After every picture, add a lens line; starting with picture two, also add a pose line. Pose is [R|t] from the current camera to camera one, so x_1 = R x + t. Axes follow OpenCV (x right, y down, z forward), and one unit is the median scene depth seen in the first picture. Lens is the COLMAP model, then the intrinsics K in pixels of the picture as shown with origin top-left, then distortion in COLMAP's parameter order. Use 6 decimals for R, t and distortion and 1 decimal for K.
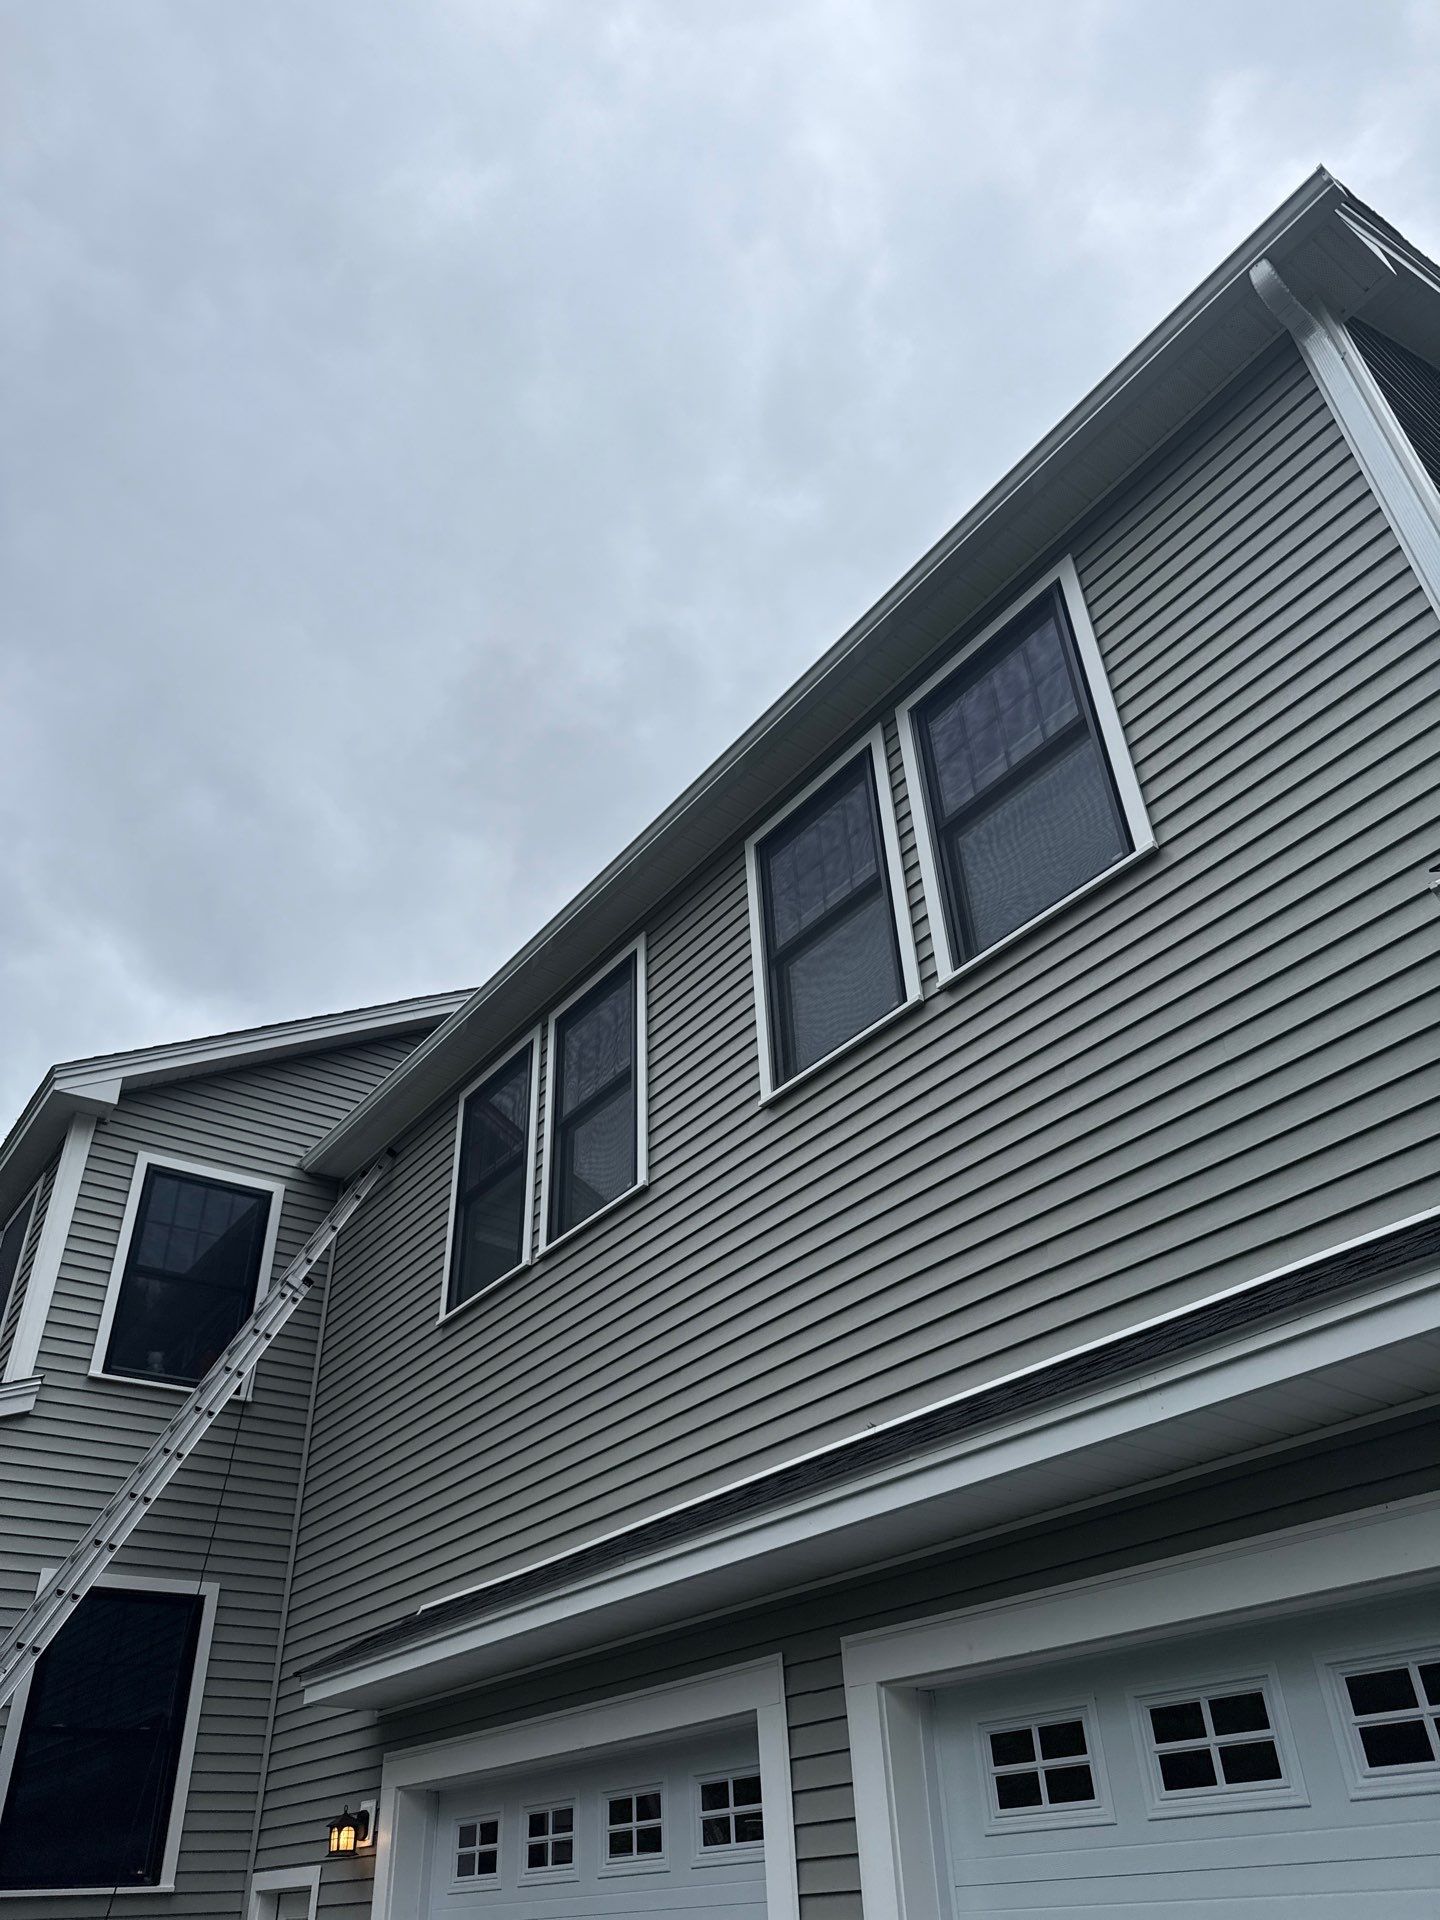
lens RADIAL K [[1359.5, 0, 718.8], [0, 1359.5, 951.4], [0, 0, 1]] dist [0.047933, -0.051460]
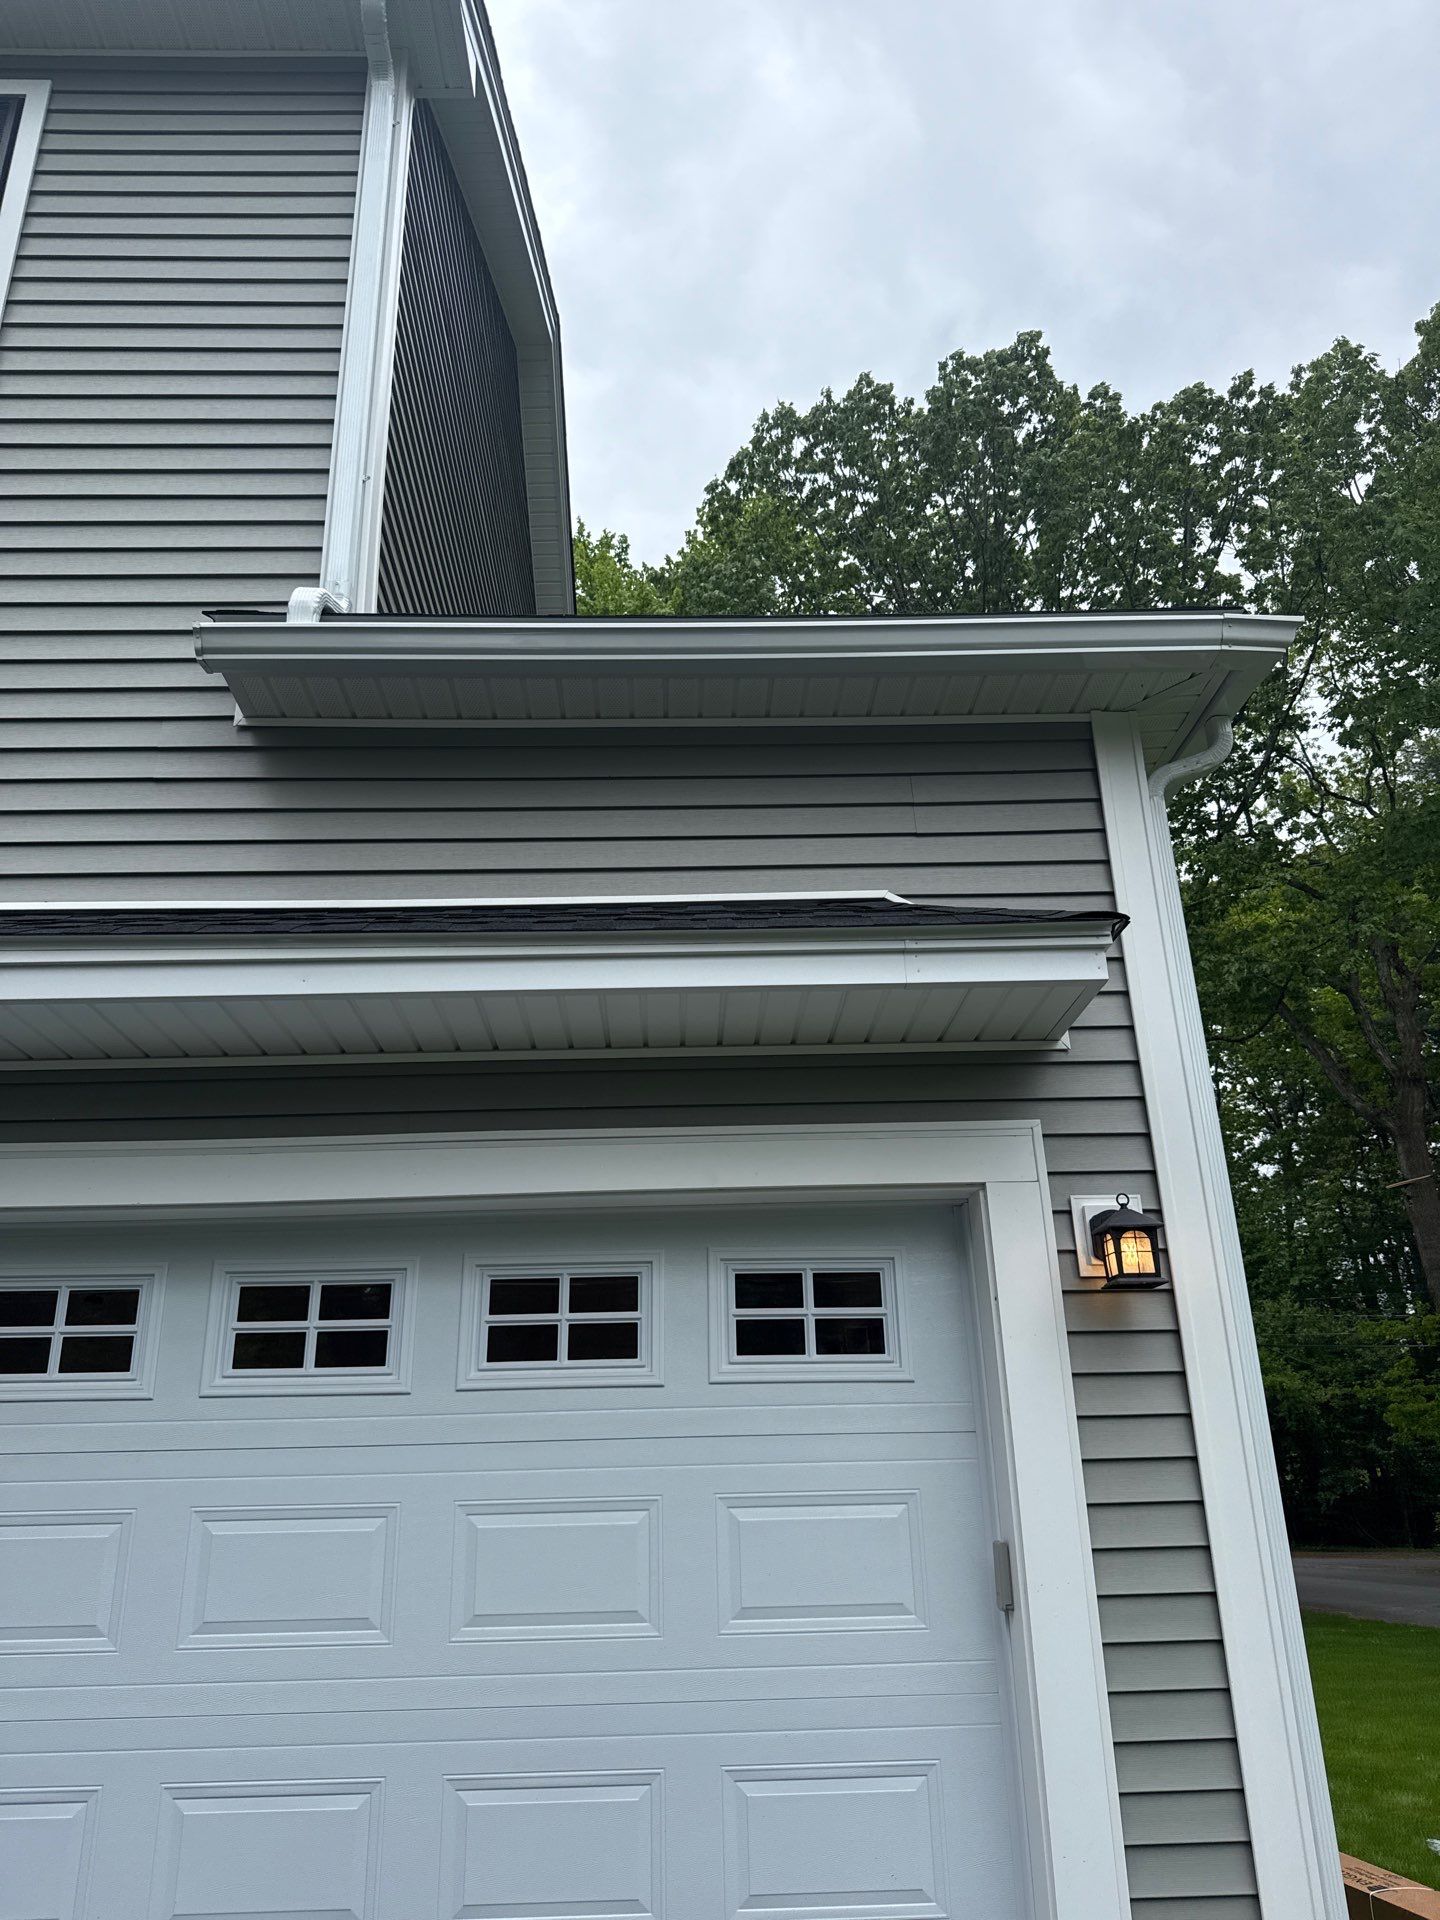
lens RADIAL K [[1359.5, 0, 714.9], [0, 1359.5, 954.4], [0, 0, 1]] dist [0.047933, -0.051460]
pose [[0.547454, 0.311380, 0.776747, -0.367652], [-0.477507, 0.878489, -0.015618, 0.320960], [-0.687227, -0.362352, 0.629619, 0.434997]]
